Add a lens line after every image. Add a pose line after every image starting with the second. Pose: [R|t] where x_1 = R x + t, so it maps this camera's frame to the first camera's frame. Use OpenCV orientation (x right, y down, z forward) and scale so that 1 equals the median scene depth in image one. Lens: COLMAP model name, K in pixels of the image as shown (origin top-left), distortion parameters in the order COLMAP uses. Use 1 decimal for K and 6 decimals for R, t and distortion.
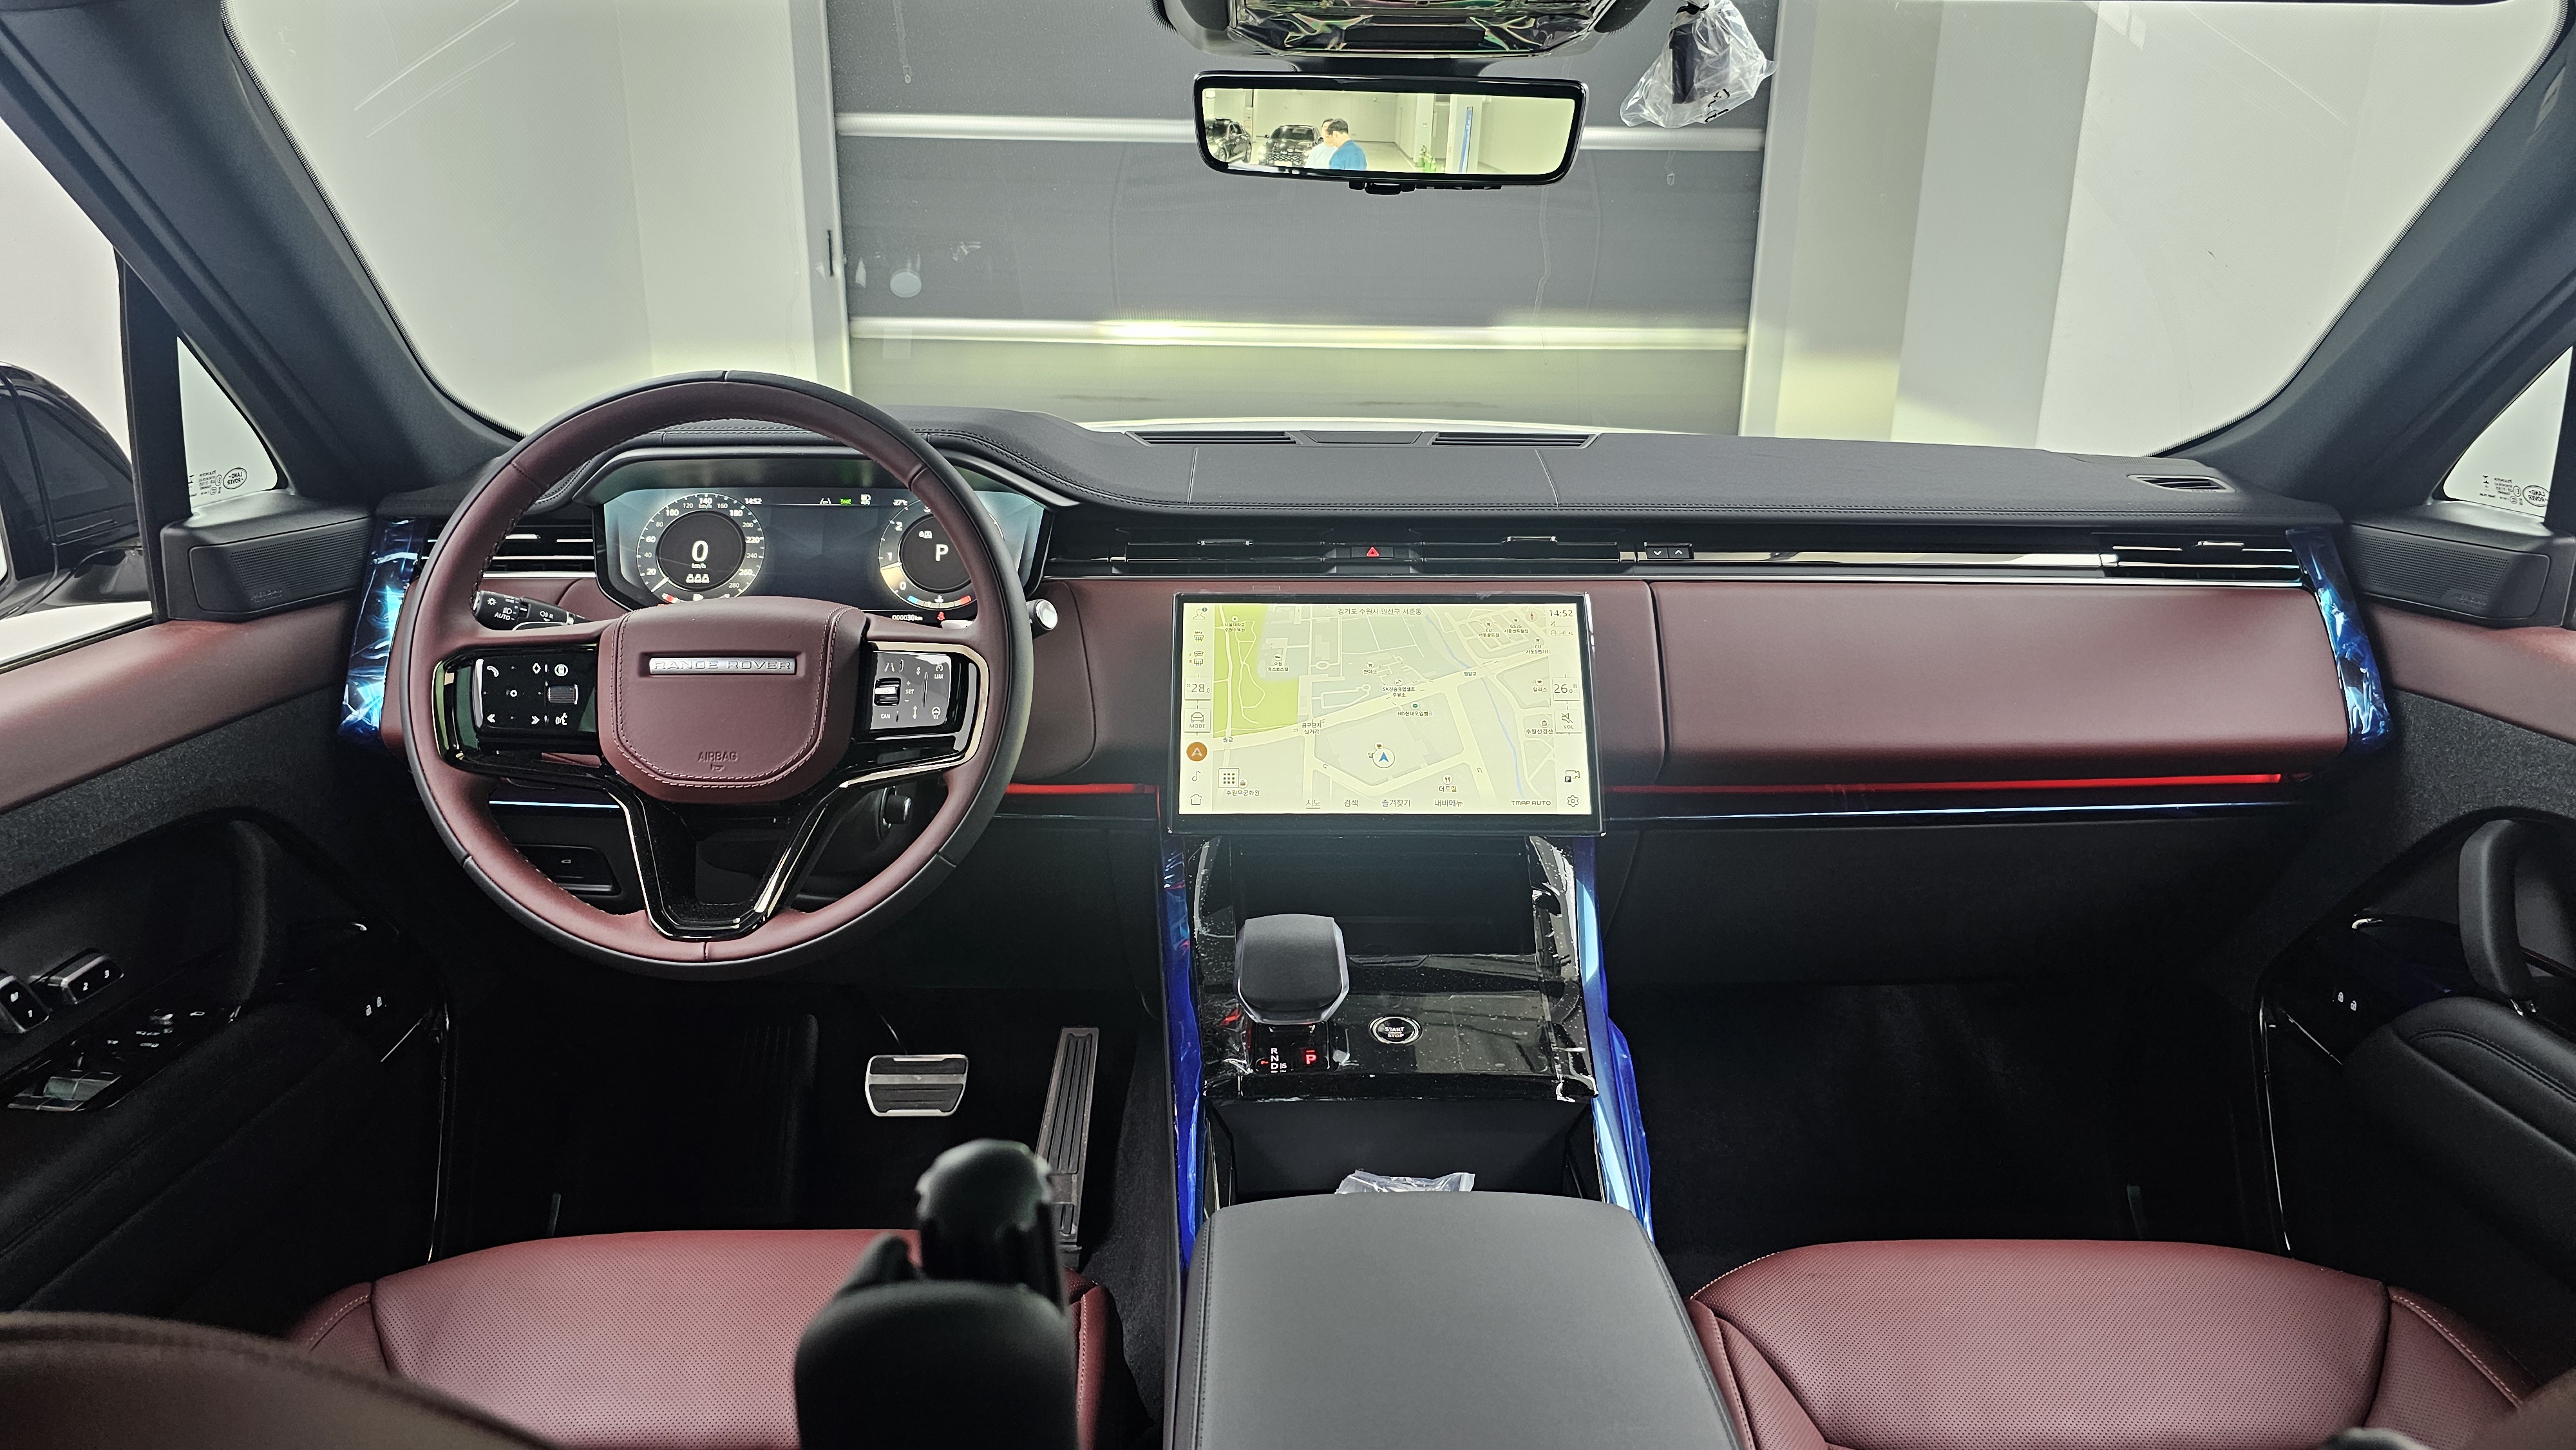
lens RADIAL K [[1714.7, 0, 1351.7], [0, 1714.7, 724.9], [0, 0, 1]] dist [0.038663, -0.034956]
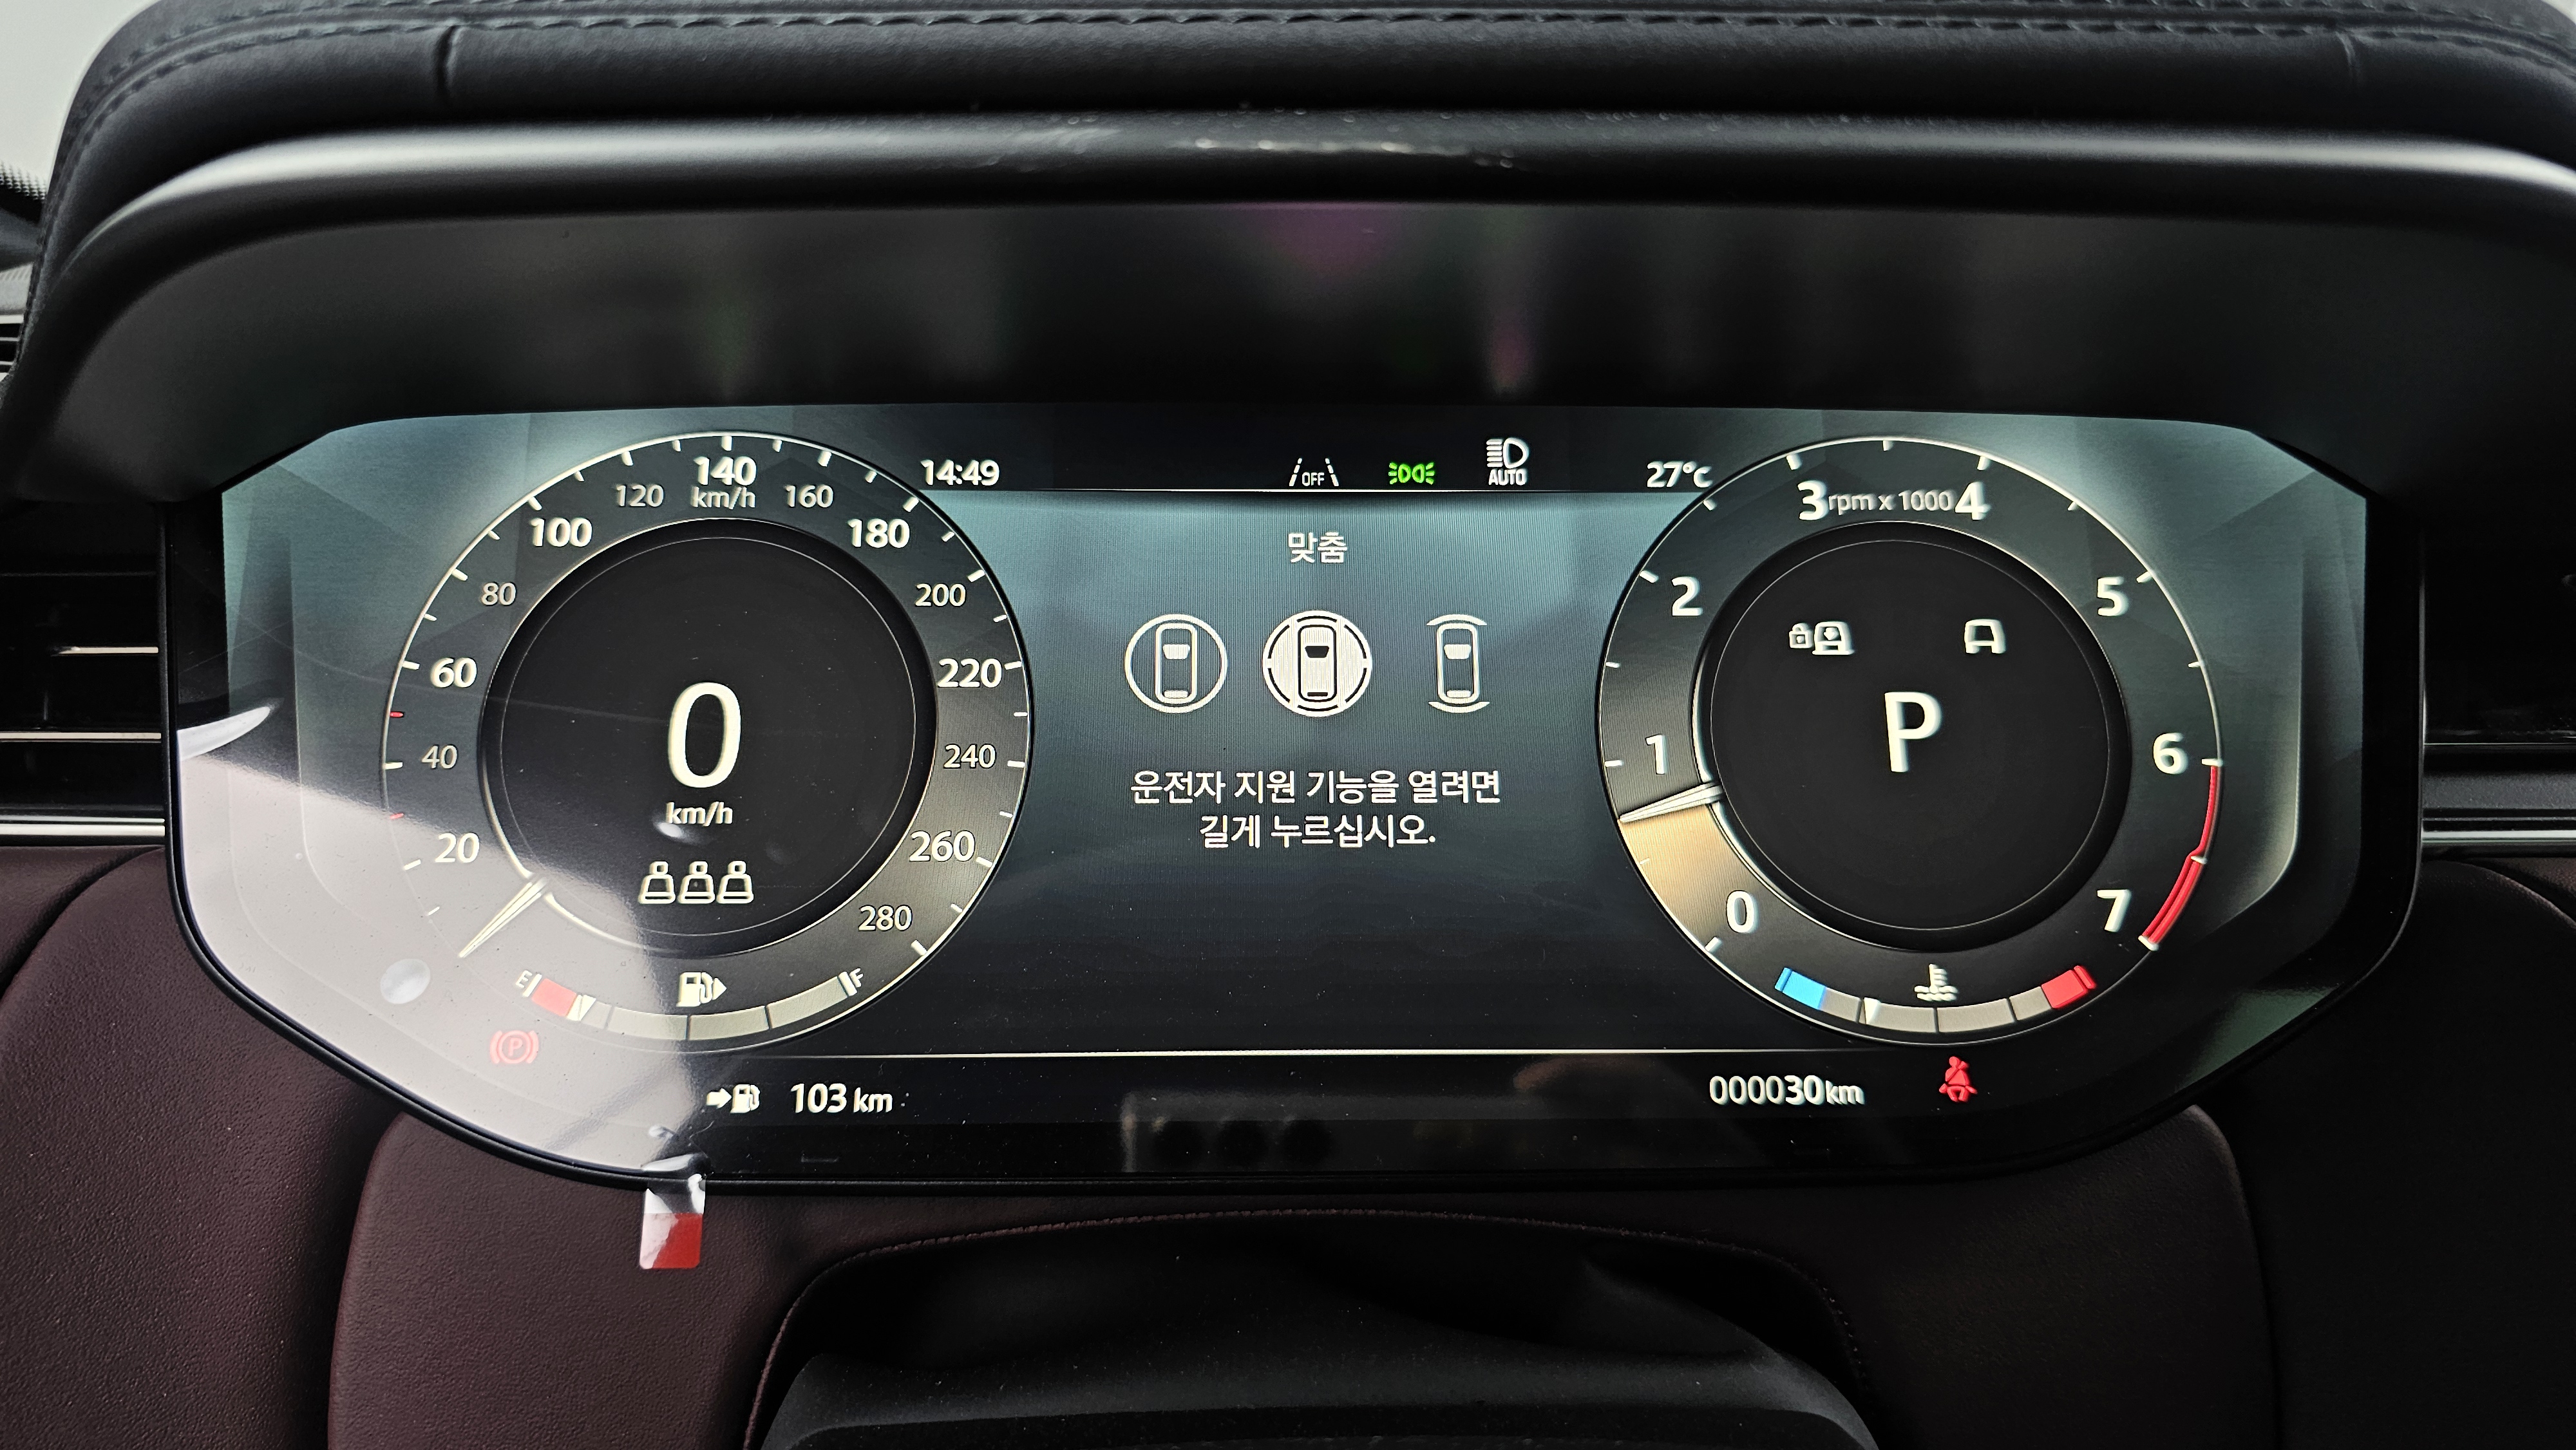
lens RADIAL K [[1714.7, 0, 1289.3], [0, 1714.7, 737.3], [0, 0, 1]] dist [0.038663, -0.034956]
pose [[0.999811, 0.000846, -0.019437, -0.315081], [0.000231, 0.998469, 0.055320, -0.113678], [0.019454, -0.055314, 0.998279, 0.825086]]
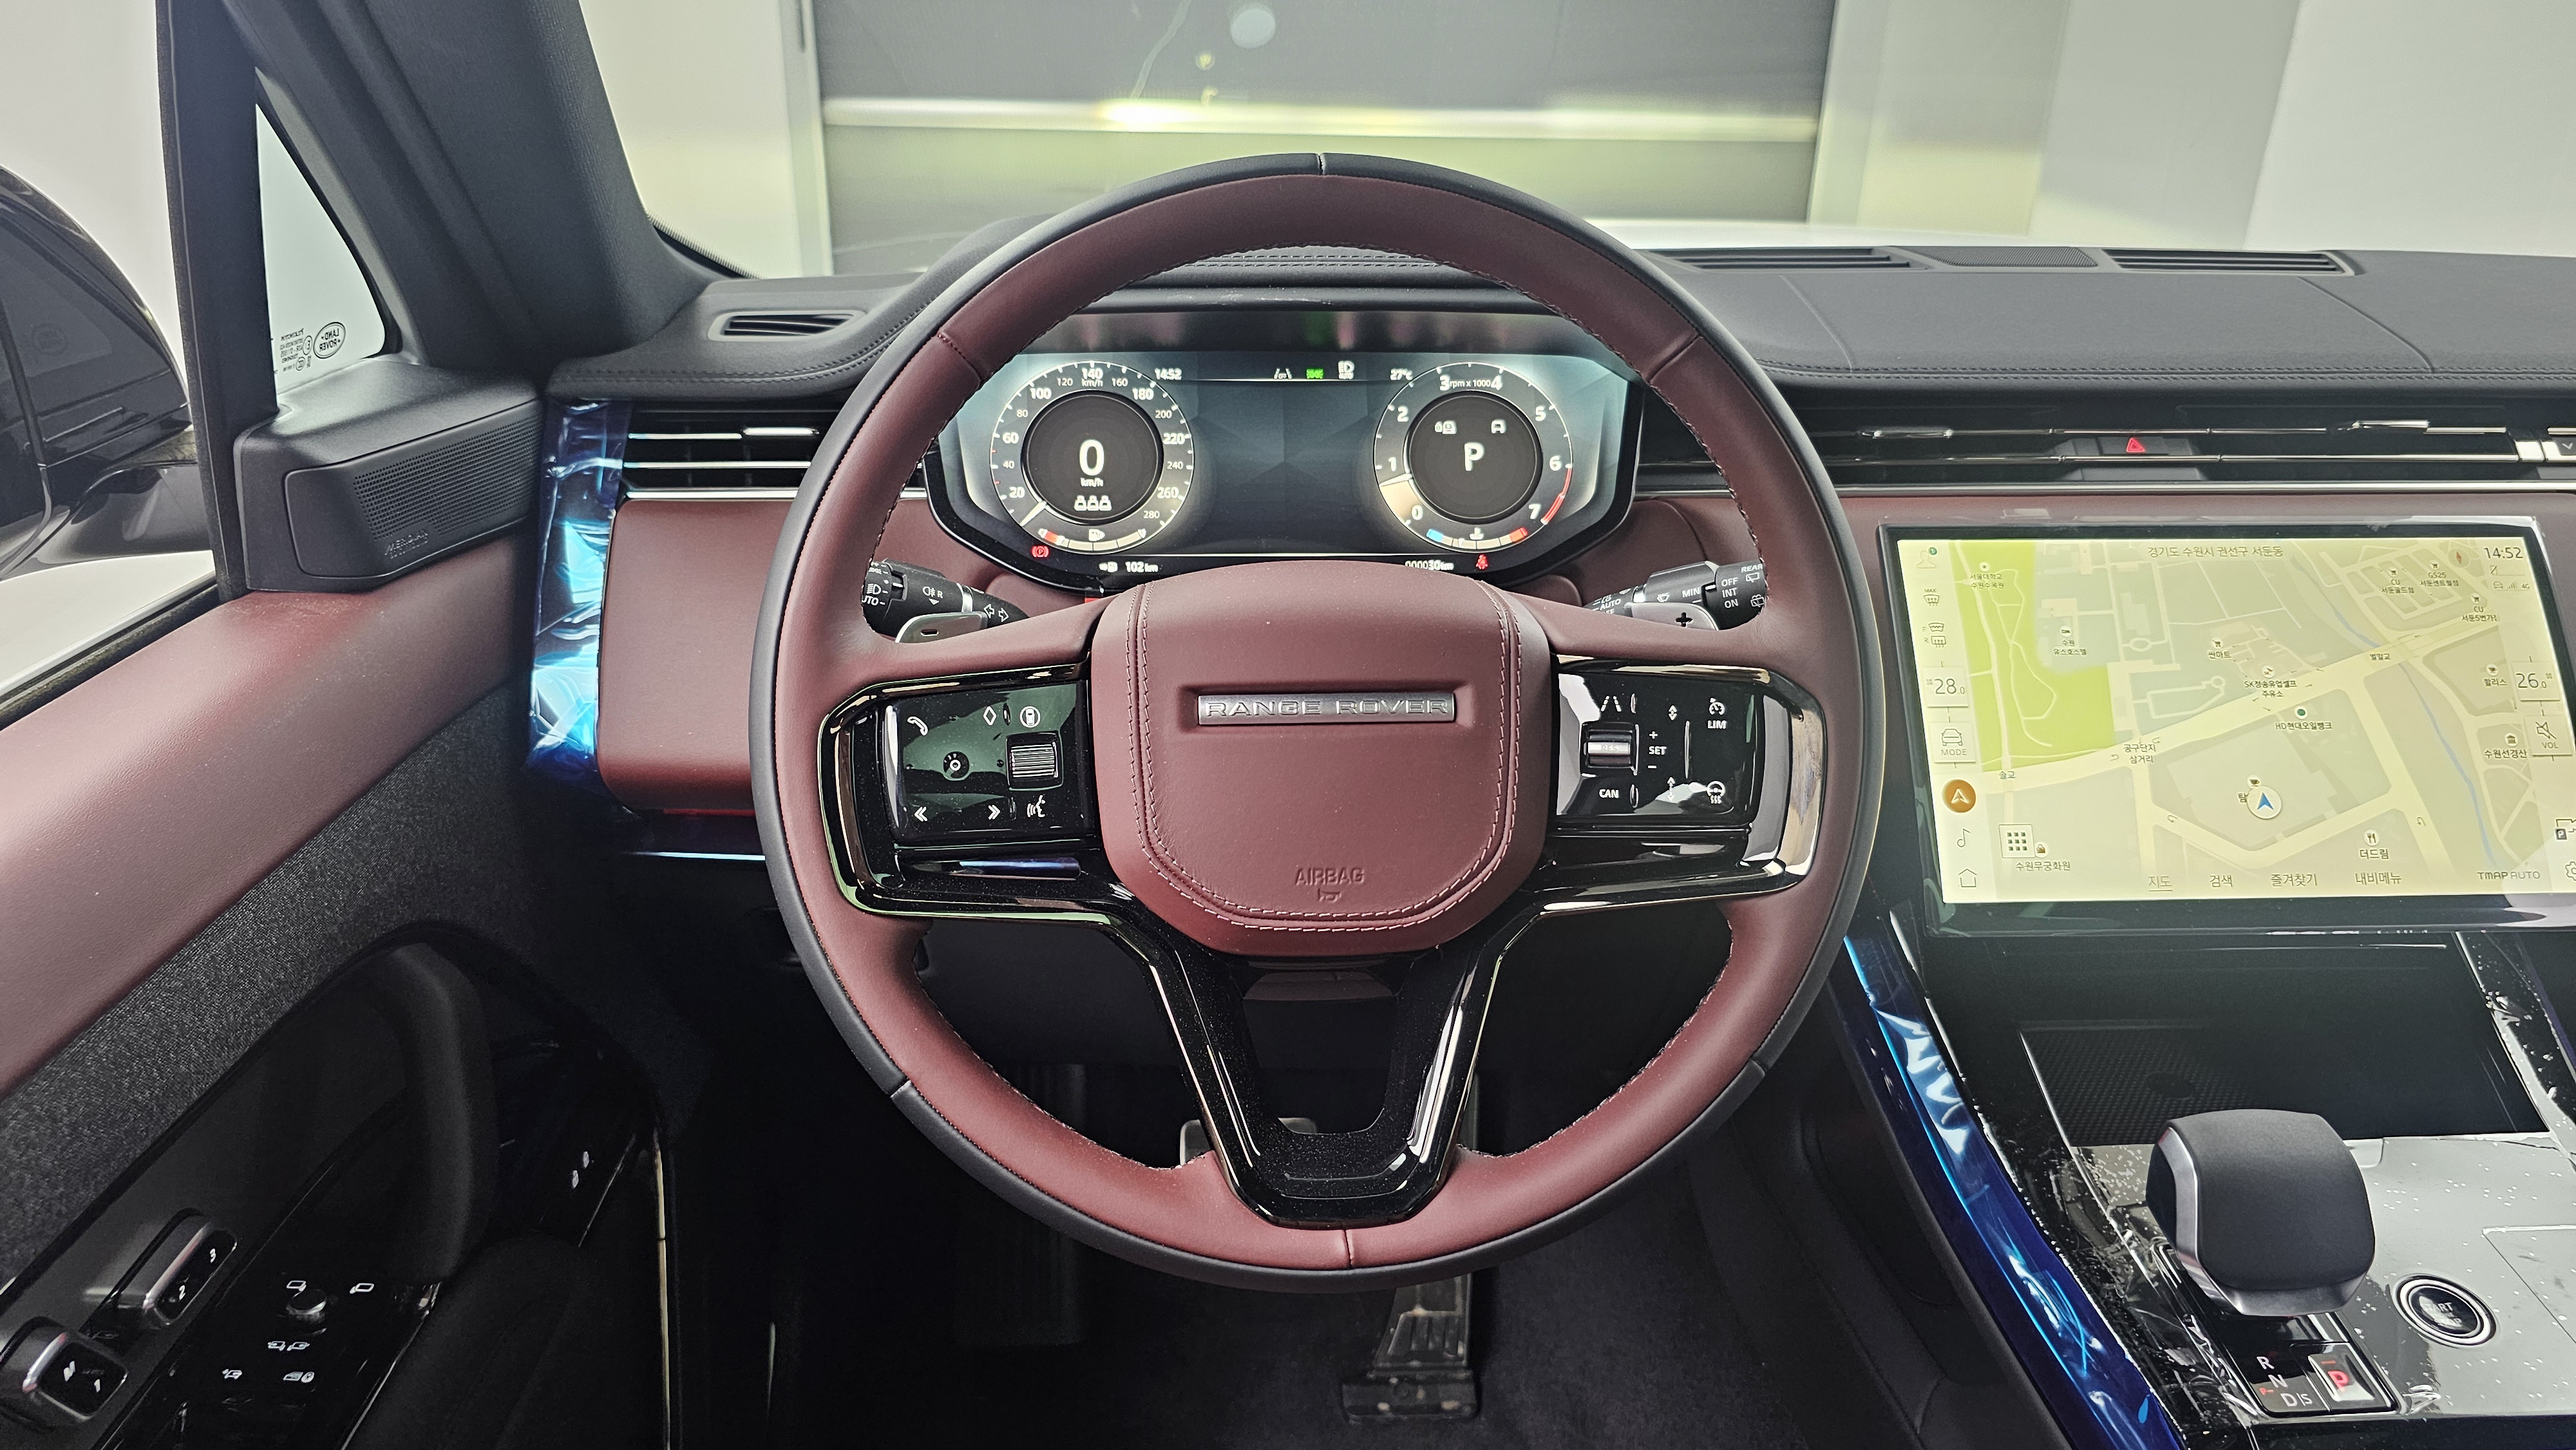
lens RADIAL K [[1714.7, 0, 1292.7], [0, 1714.7, 693.5], [0, 0, 1]] dist [0.038663, -0.034956]
pose [[0.999787, -0.006929, 0.019436, -0.325760], [0.005075, 0.995572, 0.093860, -0.075707], [-0.020000, -0.093741, 0.995396, 0.388656]]
